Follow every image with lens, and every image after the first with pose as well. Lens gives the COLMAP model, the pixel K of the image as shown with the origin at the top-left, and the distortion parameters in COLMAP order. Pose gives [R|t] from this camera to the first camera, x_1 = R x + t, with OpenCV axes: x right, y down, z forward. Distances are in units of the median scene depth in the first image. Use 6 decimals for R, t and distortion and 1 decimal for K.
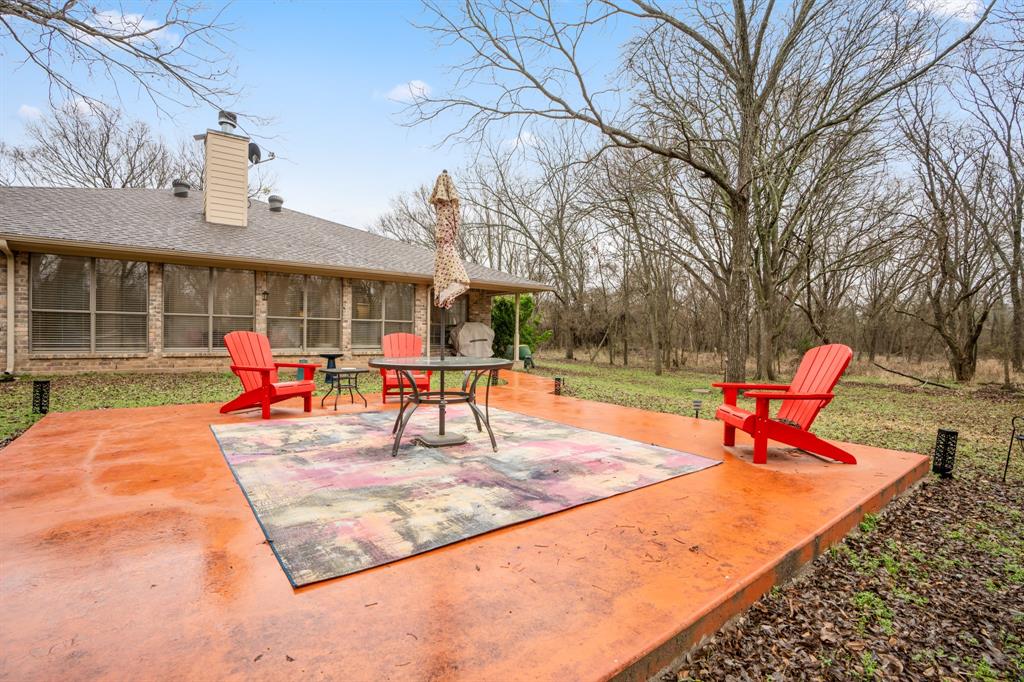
lens RADIAL K [[488.7, 0, 512.0], [0, 488.7, 341.0], [0, 0, 1]] dist [-0.000416, 0.000118]
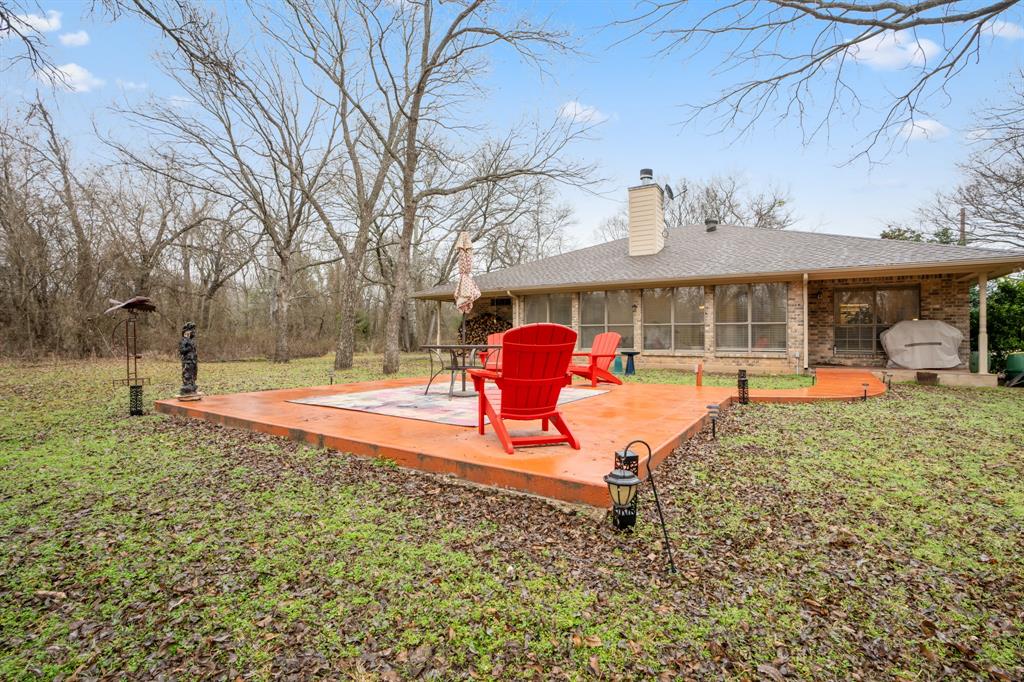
lens RADIAL K [[488.7, 0, 512.0], [0, 488.7, 341.0], [0, 0, 1]] dist [-0.000416, 0.000118]
pose [[0.345963, -0.012730, -0.938162, 0.482222], [-0.015548, 0.999693, -0.019299, 0.019758], [0.938119, 0.021263, 0.345659, 0.208156]]
